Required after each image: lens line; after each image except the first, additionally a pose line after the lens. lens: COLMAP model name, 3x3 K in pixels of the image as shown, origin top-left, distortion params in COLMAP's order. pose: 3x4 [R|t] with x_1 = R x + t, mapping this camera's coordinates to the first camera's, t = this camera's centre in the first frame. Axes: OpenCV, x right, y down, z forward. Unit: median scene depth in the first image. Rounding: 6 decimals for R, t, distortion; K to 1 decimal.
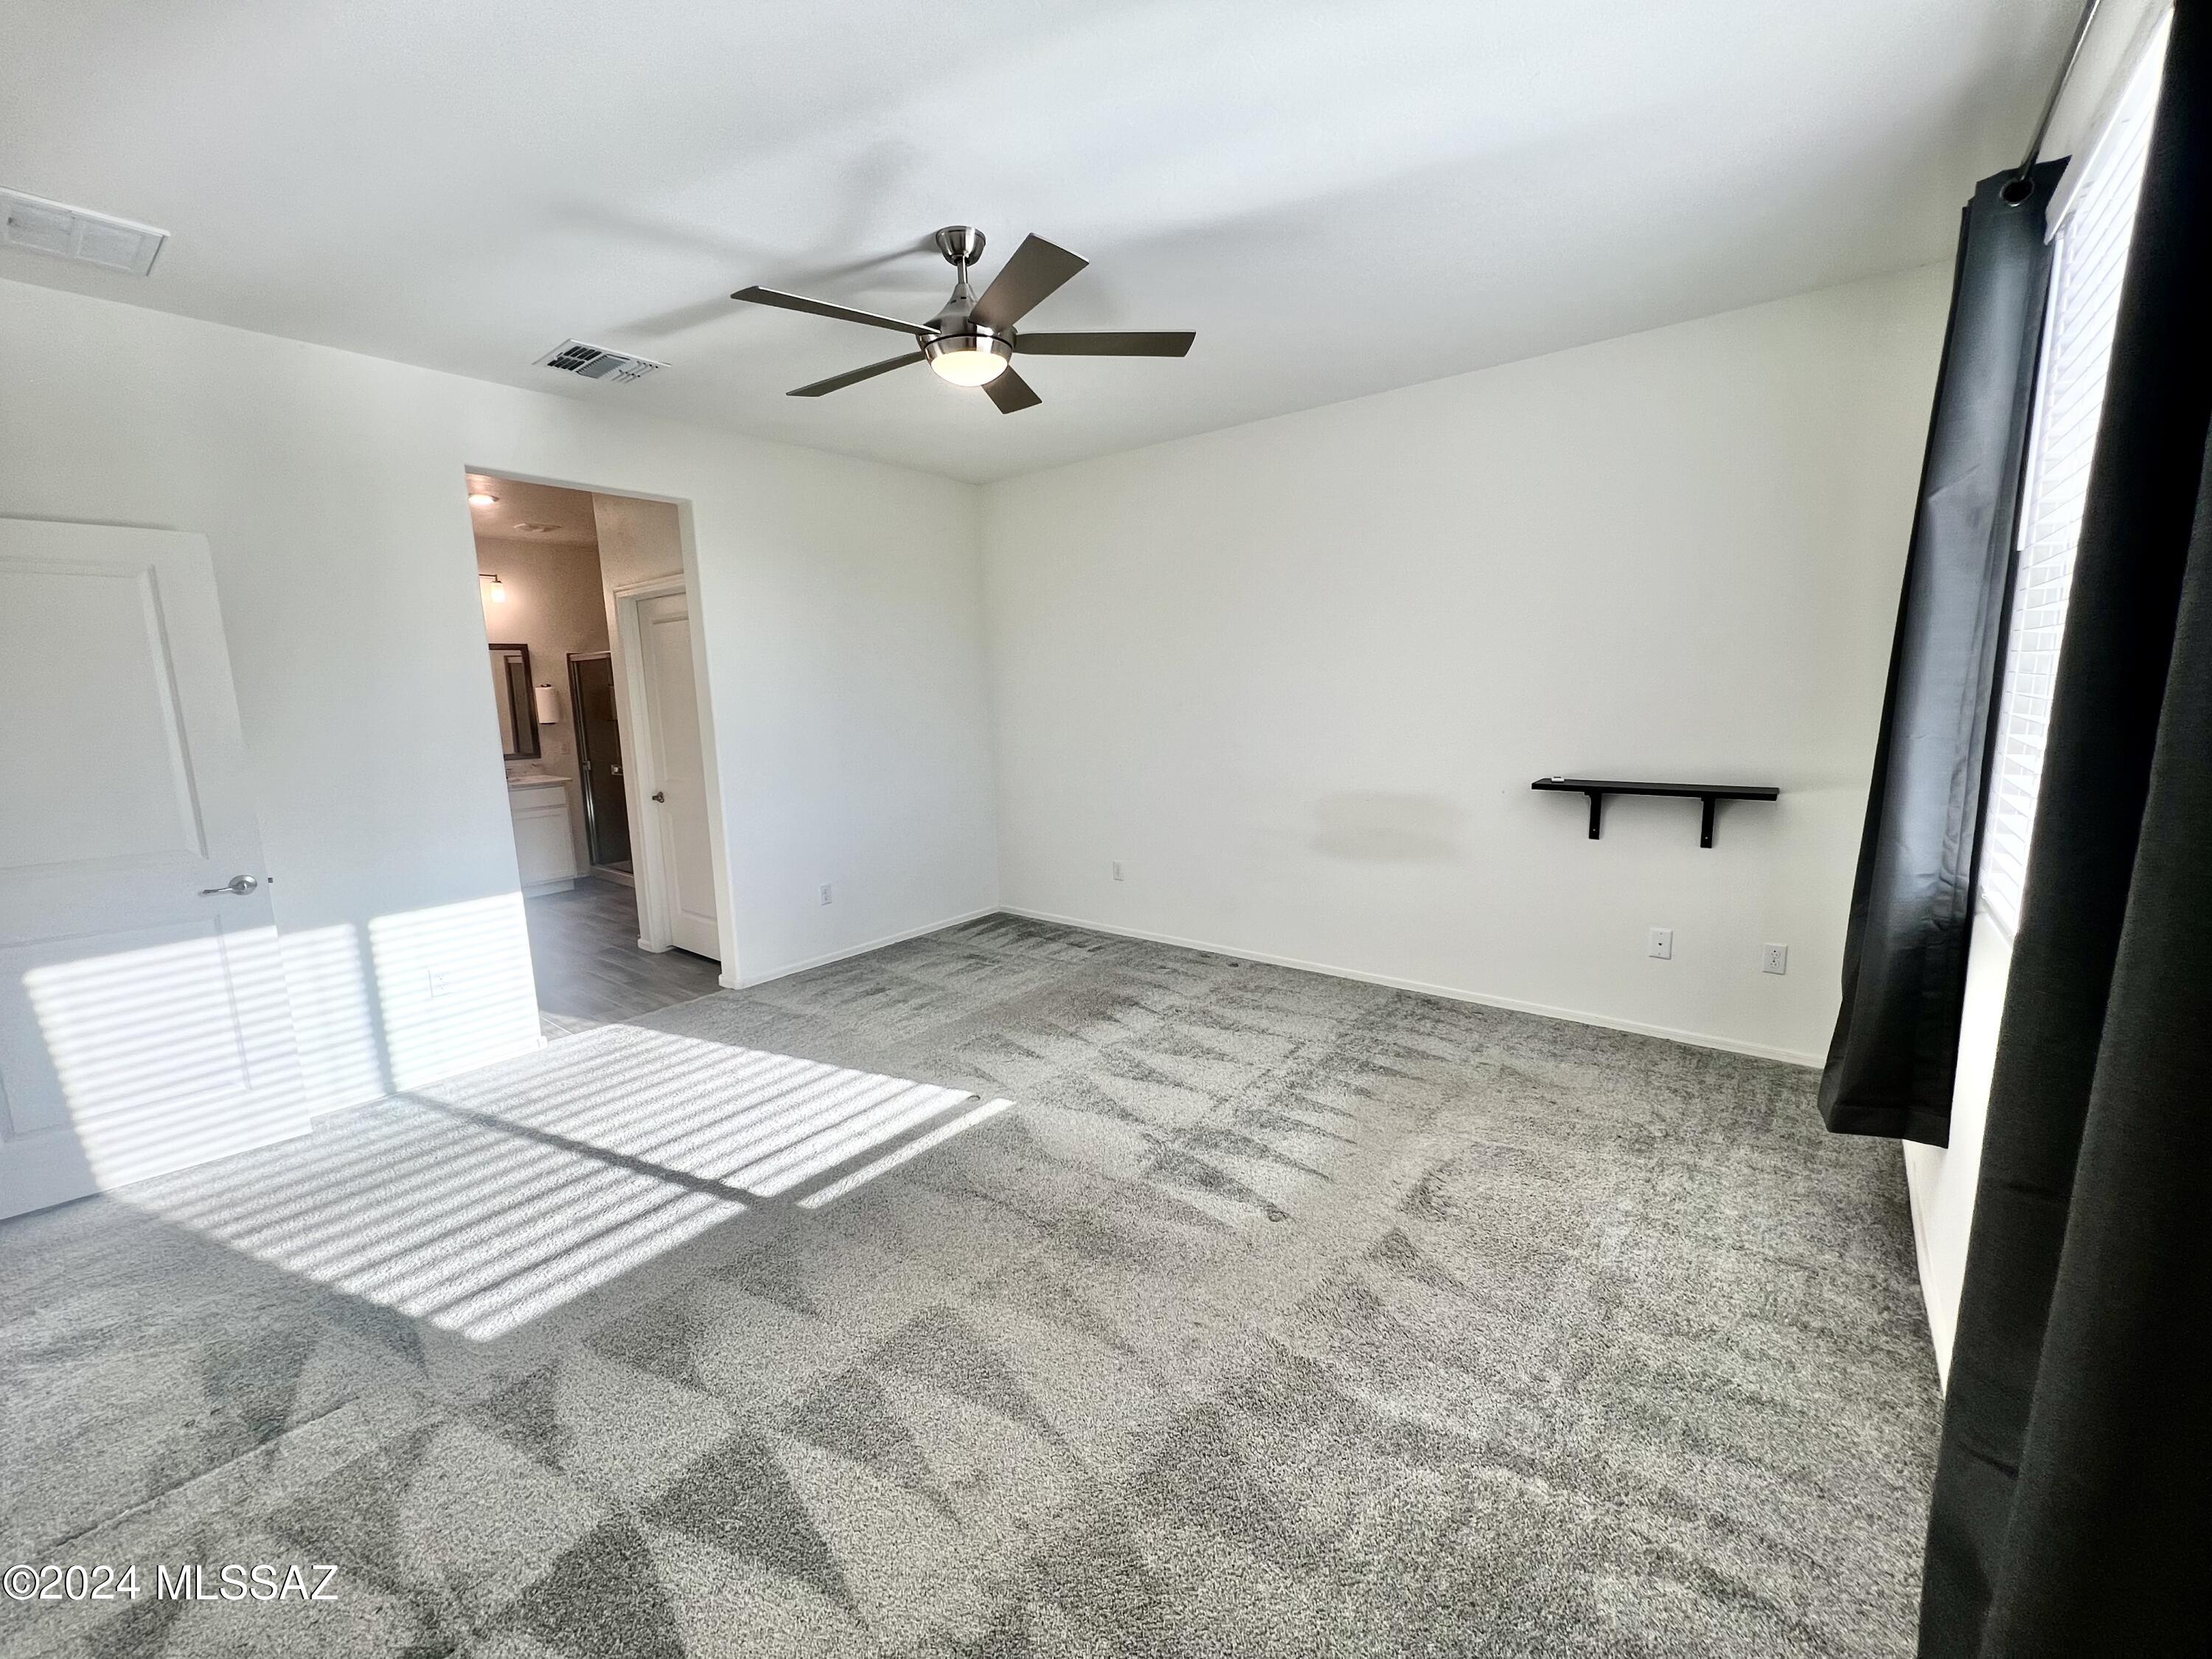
lens RADIAL K [[890.1, 0, 1100.4], [0, 890.1, 835.9], [0, 0, 1]] dist [-0.001914, 0.000593]
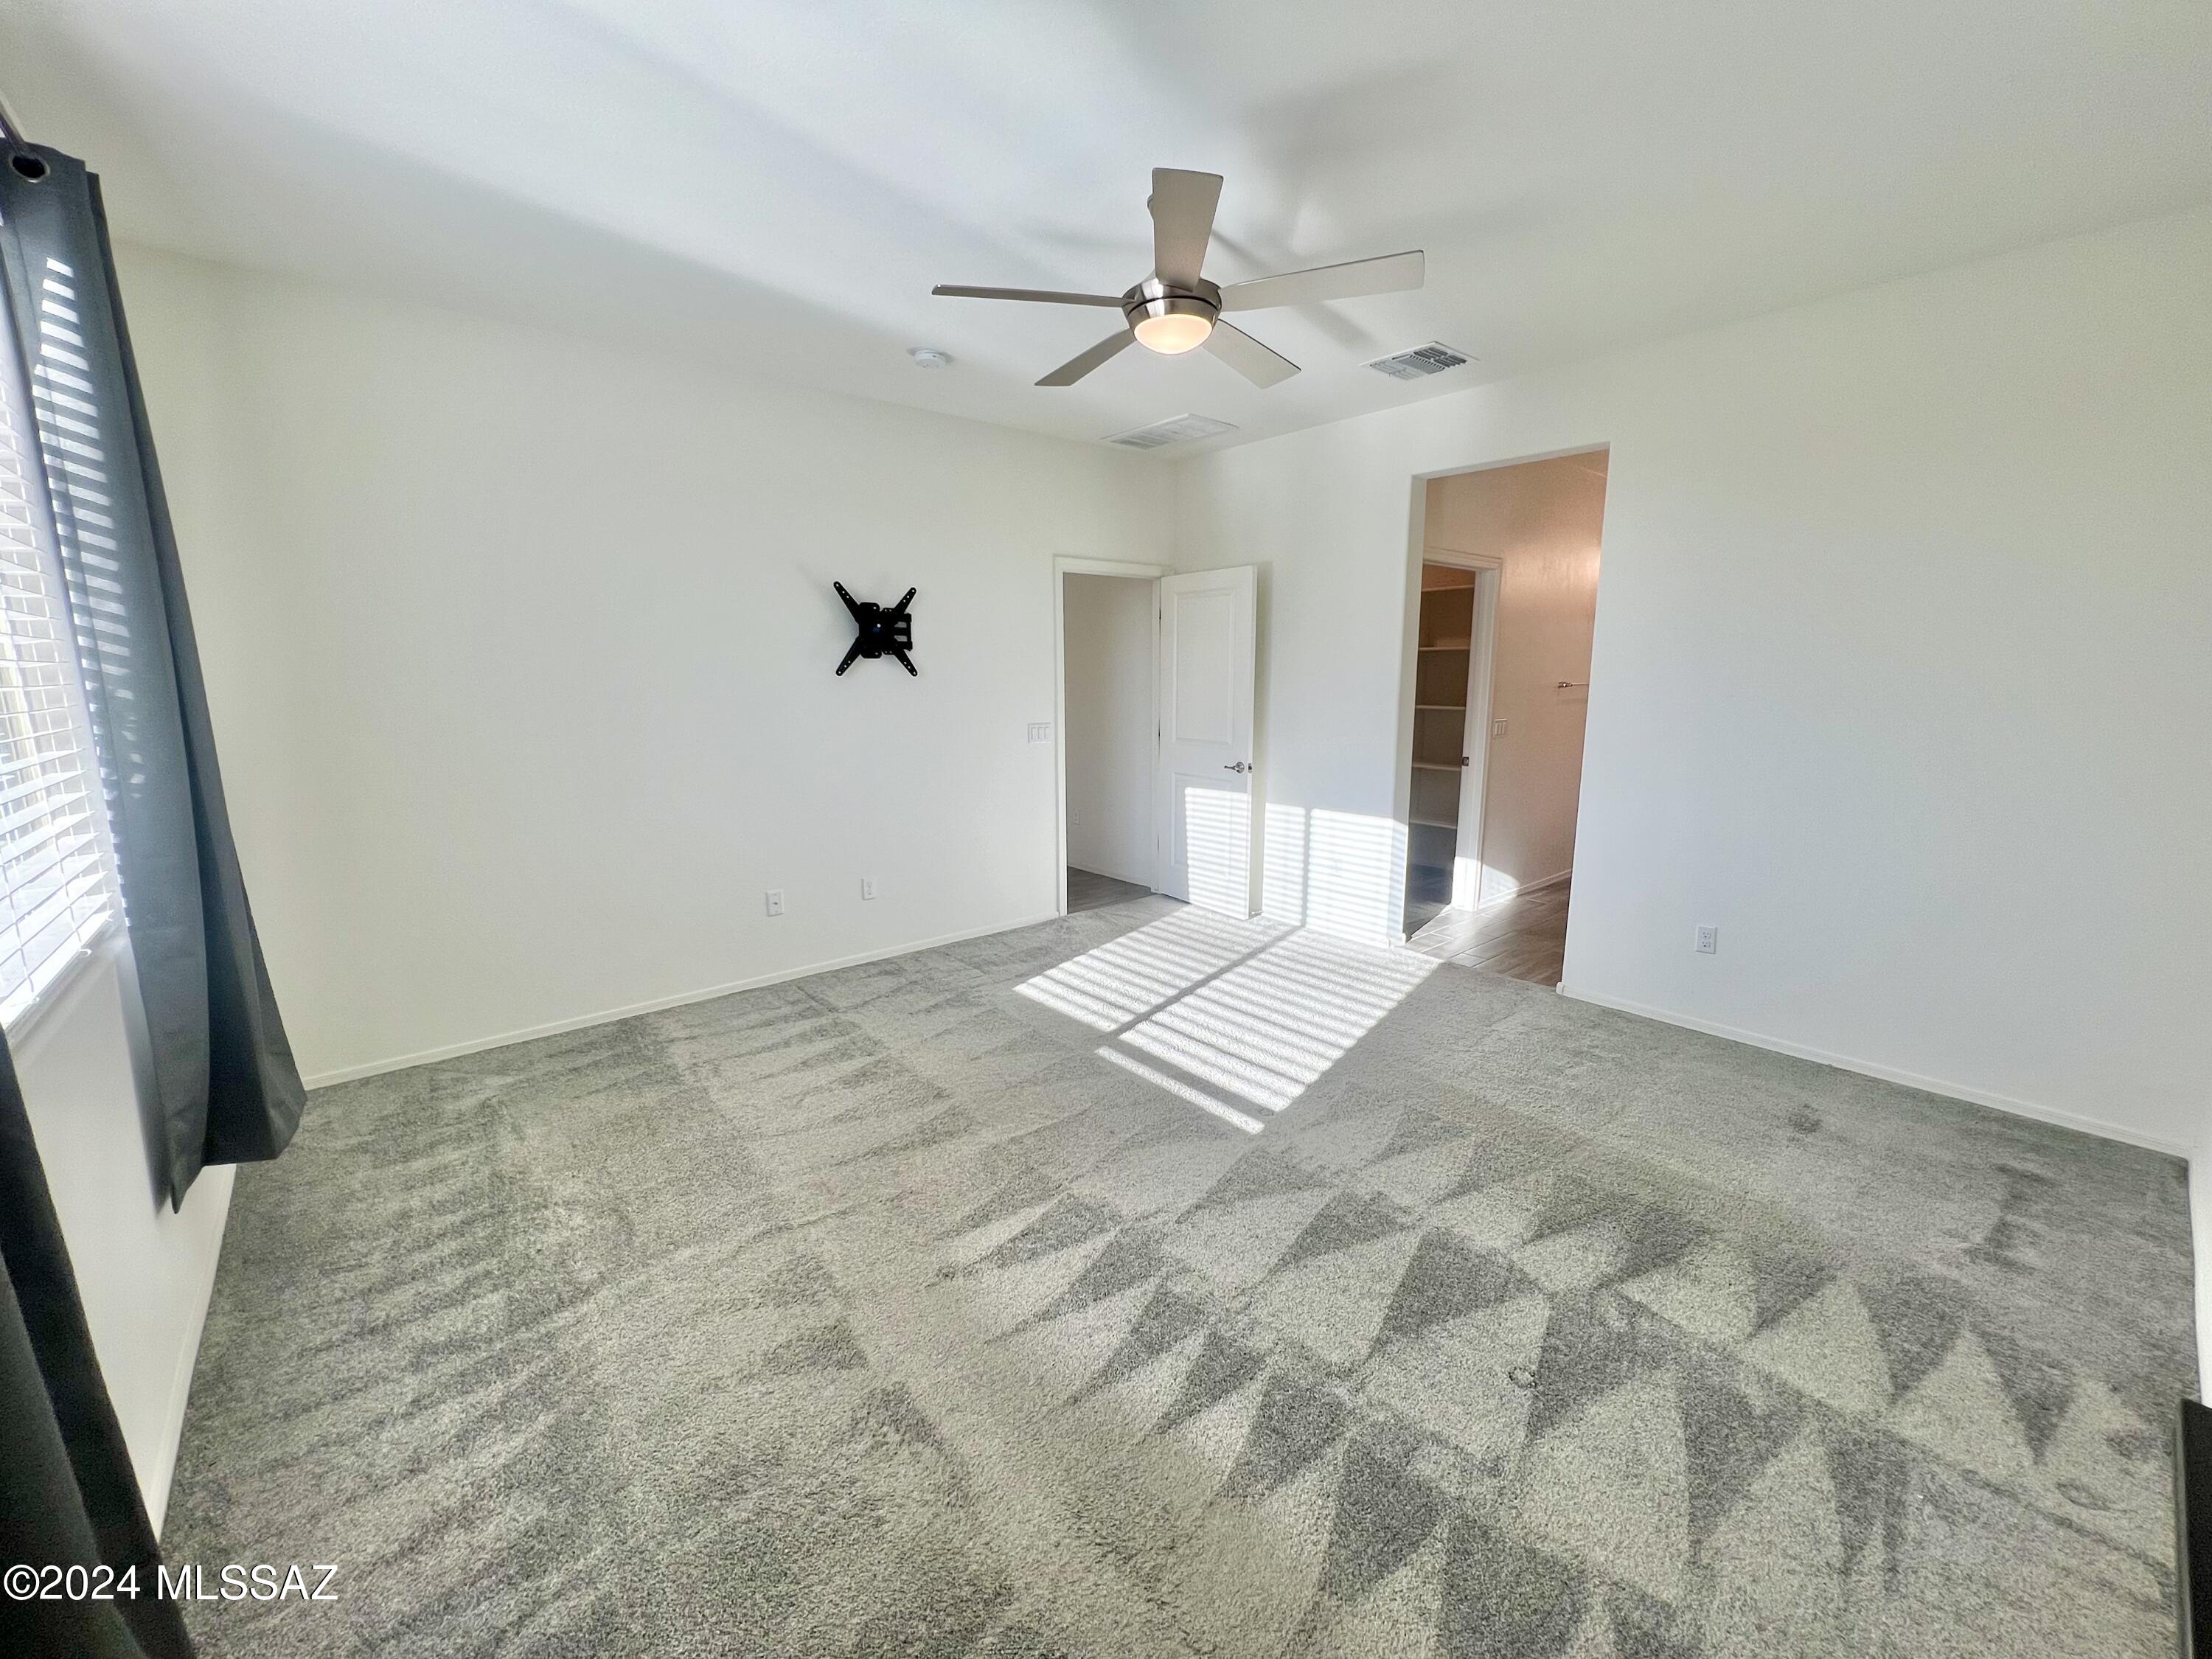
lens RADIAL K [[890.1, 0, 1105.5], [0, 890.1, 826.1], [0, 0, 1]] dist [-0.001914, 0.000593]
pose [[-0.180887, 0.198263, -0.963313, 0.769601], [-0.162111, 0.960063, 0.228034, -0.182167], [0.970051, 0.197412, -0.141522, 0.987608]]
